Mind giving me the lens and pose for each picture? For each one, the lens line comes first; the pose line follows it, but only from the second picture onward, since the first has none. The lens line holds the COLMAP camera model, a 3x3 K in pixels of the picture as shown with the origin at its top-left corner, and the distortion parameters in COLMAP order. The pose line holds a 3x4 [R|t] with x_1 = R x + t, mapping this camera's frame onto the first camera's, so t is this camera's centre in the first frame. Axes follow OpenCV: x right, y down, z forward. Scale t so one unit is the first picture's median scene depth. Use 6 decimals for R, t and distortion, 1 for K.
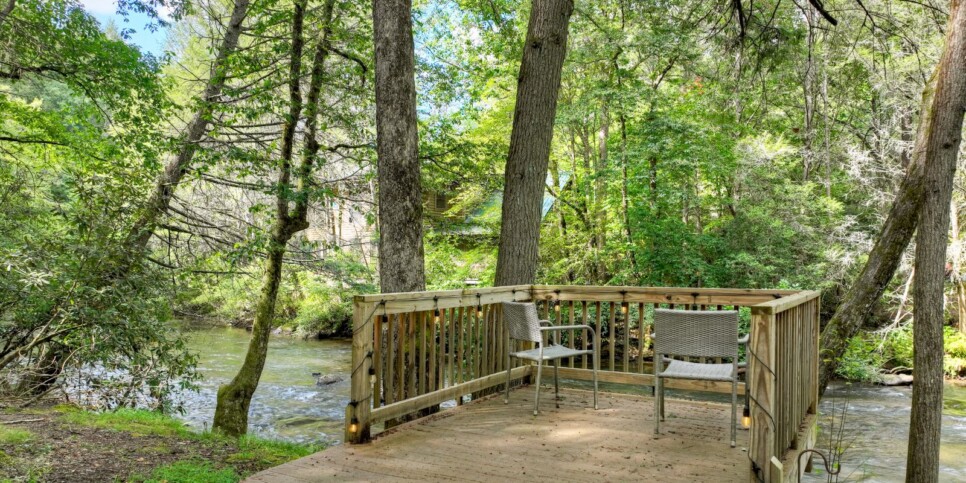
lens RADIAL K [[692.0, 0, 484.1], [0, 692.0, 284.6], [0, 0, 1]] dist [0.023268, -0.000974]
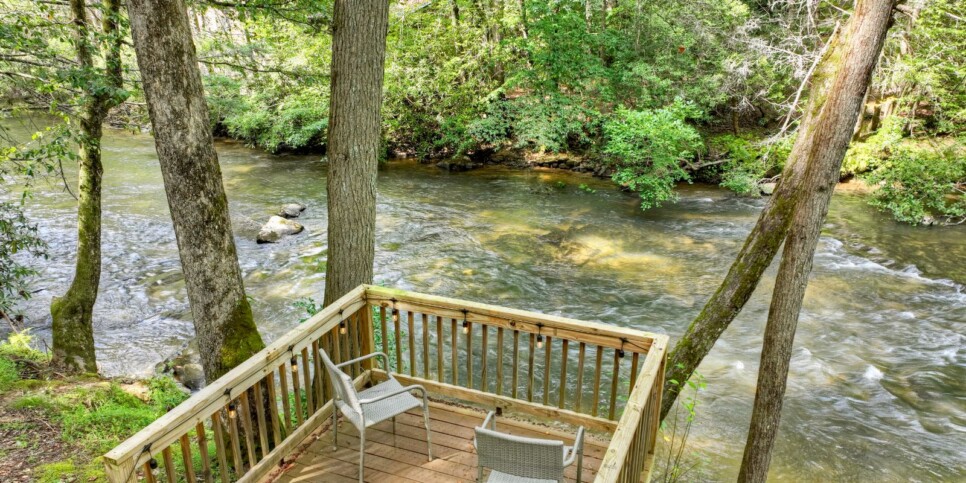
lens RADIAL K [[686.8, 0, 486.7], [0, 686.8, 272.7], [0, 0, 1]] dist [-0.001713, 0.028787]
pose [[0.991729, -0.053053, 0.116874, 0.119088], [0.008337, 0.935282, 0.353806, -0.317886], [-0.128081, -0.349906, 0.927988, 0.185843]]
